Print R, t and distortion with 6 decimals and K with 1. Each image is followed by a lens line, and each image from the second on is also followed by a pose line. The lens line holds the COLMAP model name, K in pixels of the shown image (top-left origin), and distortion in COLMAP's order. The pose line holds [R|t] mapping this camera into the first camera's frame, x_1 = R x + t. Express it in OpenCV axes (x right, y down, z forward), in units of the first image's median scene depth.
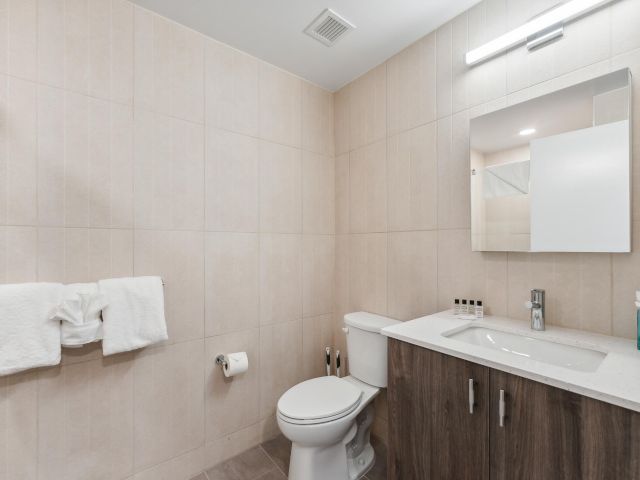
lens RADIAL K [[299.5, 0, 320.2], [0, 299.5, 237.7], [0, 0, 1]] dist [-0.002967, -0.000319]
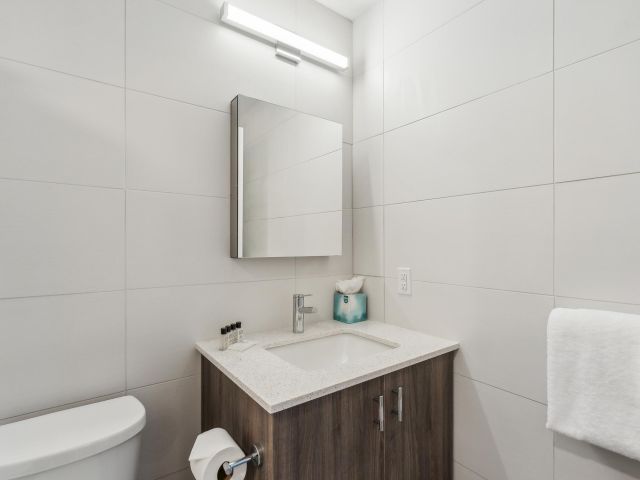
lens RADIAL K [[328.7, 0, 320.0], [0, 328.7, 240.0], [0, 0, 1]] dist [-0.009752, -0.000908]
pose [[0.041025, 0.037580, 0.998451, -0.406575], [-0.031477, 0.998845, -0.036301, 0.027577], [-0.998662, -0.029939, 0.042160, 0.871701]]
